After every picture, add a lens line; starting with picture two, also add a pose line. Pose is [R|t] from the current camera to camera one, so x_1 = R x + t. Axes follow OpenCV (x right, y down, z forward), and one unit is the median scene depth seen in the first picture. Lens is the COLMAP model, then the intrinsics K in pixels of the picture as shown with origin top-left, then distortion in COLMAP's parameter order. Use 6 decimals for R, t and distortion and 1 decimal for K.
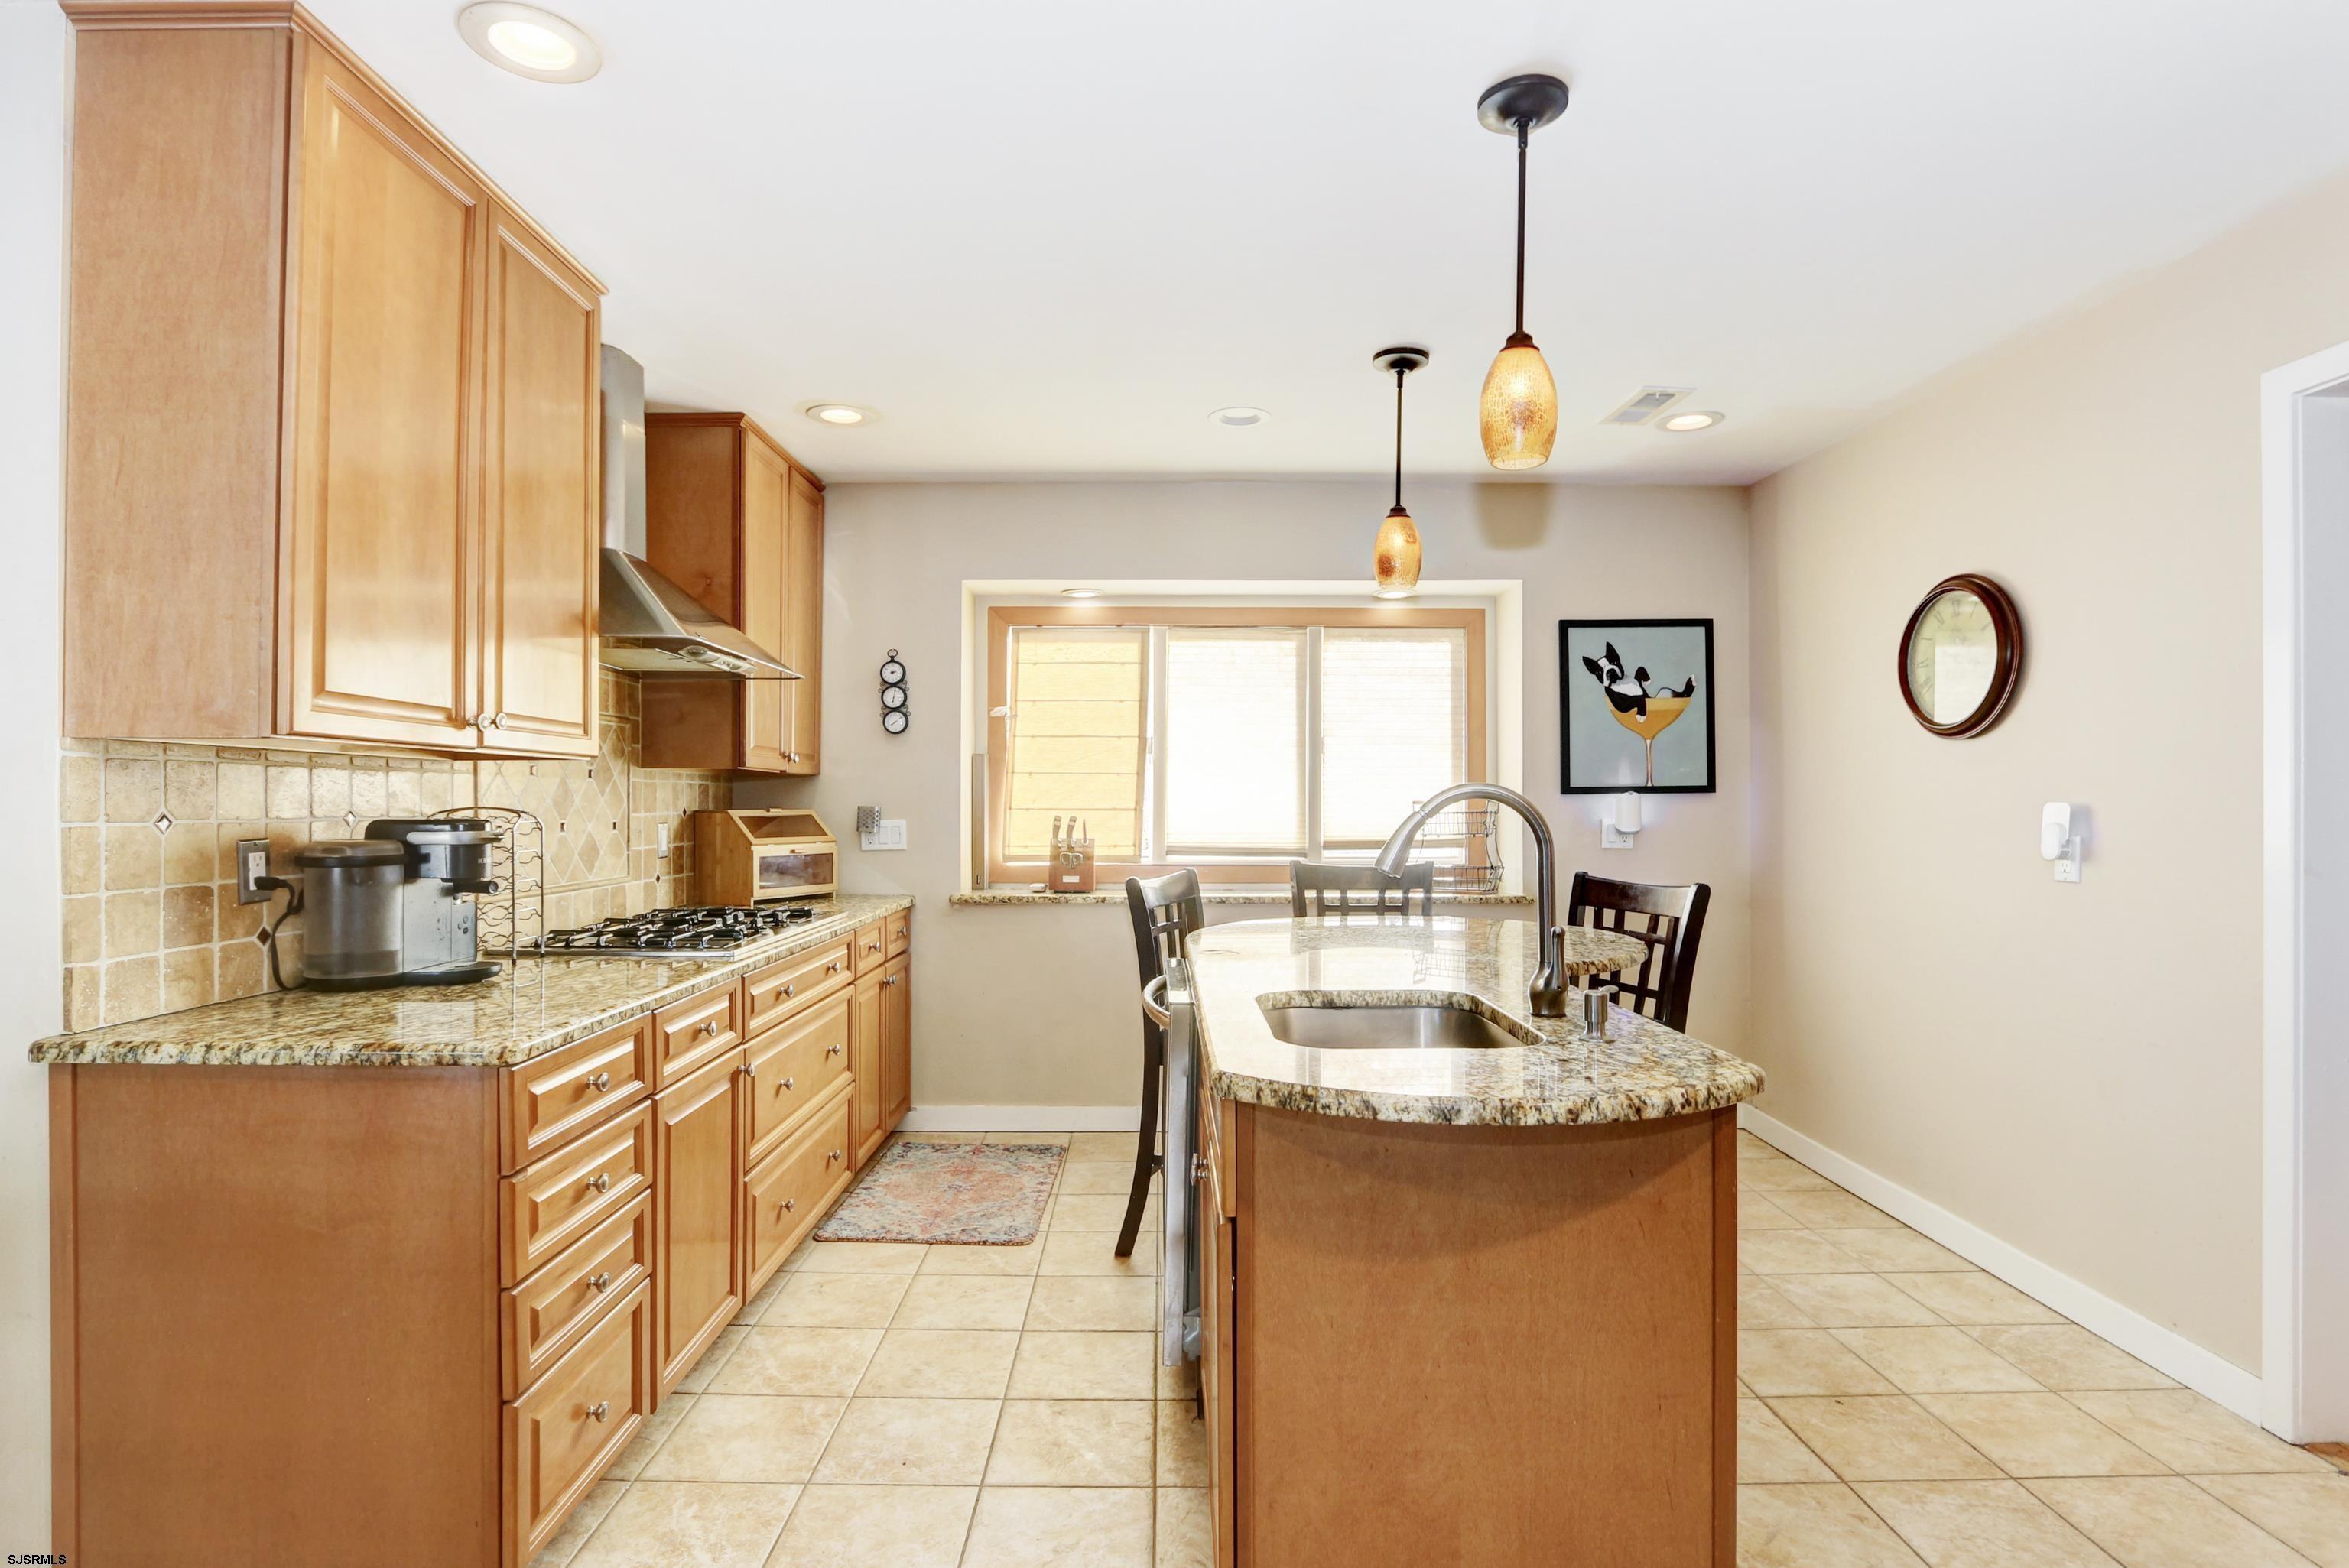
lens RADIAL K [[1153.5, 0, 1181.2], [0, 1153.5, 790.2], [0, 0, 1]] dist [-0.013335, 0.000589]
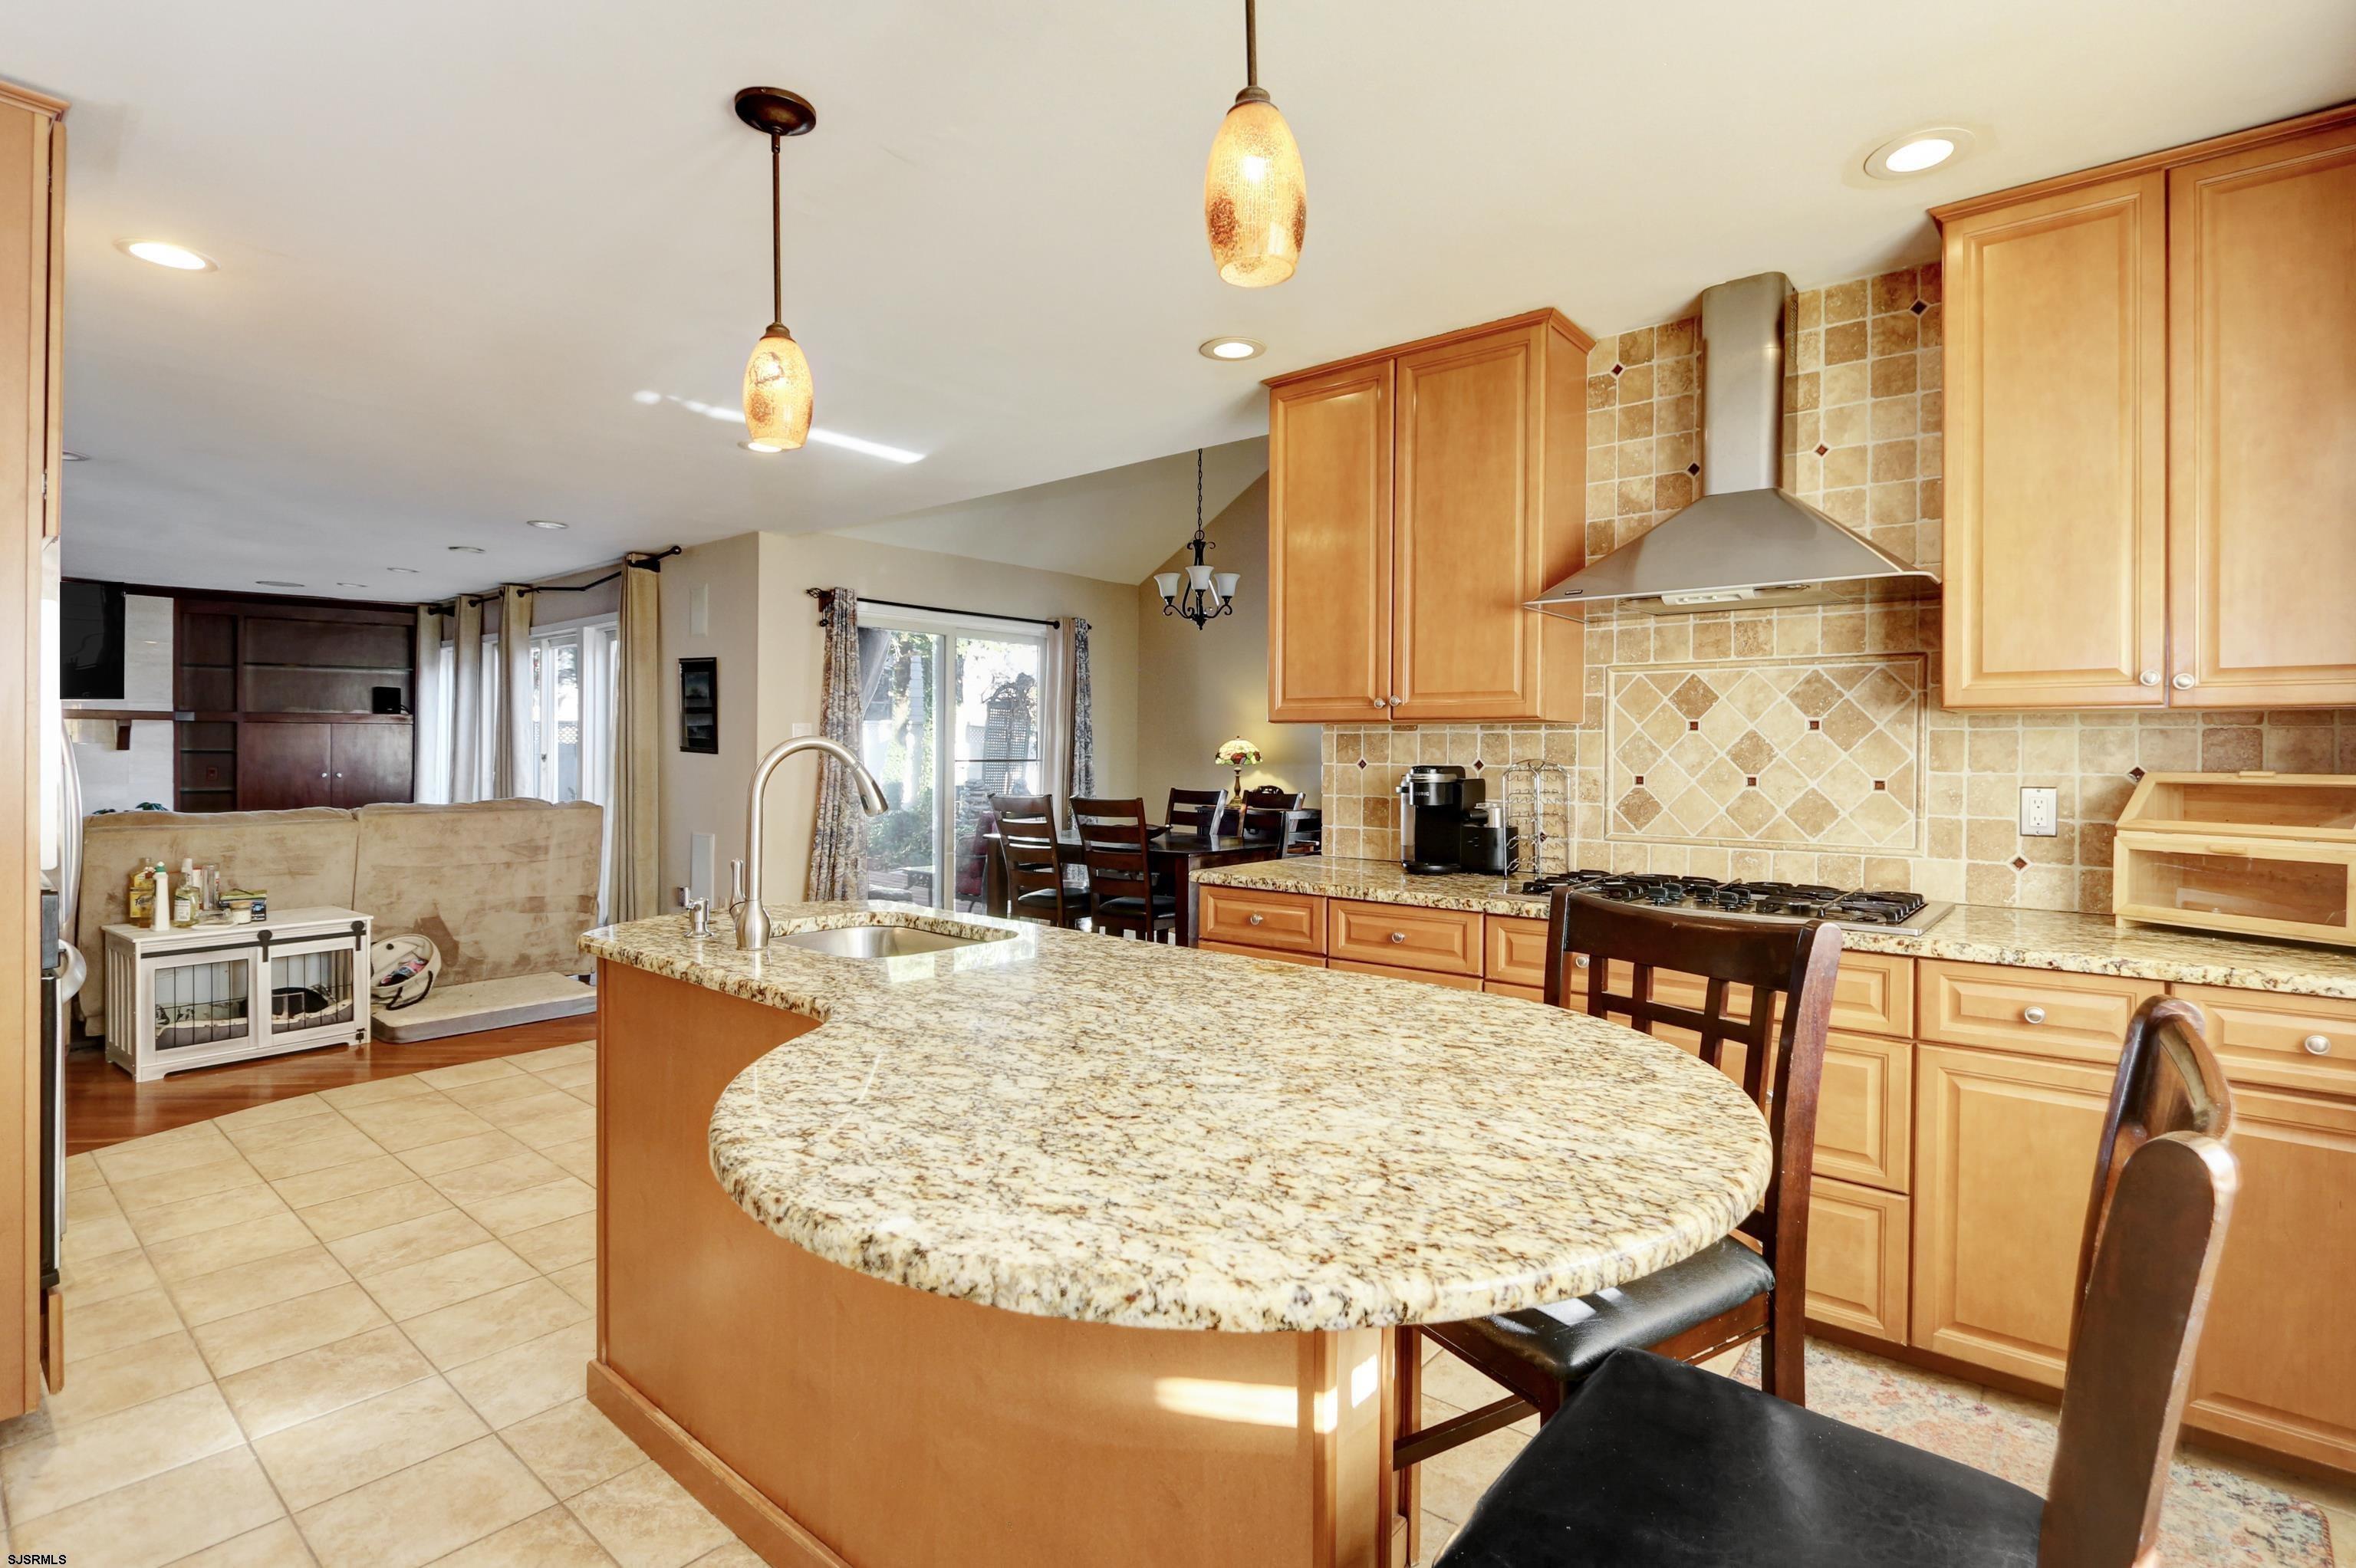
lens RADIAL K [[1133.3, 0, 1184.9], [0, 1133.3, 749.6], [0, 0, 1]] dist [-0.002657, 0.000088]
pose [[-0.648230, -0.005615, -0.761424, 0.692618], [0.000545, 0.999969, -0.007838, 0.015025], [0.761444, -0.005496, -0.648207, 1.685301]]
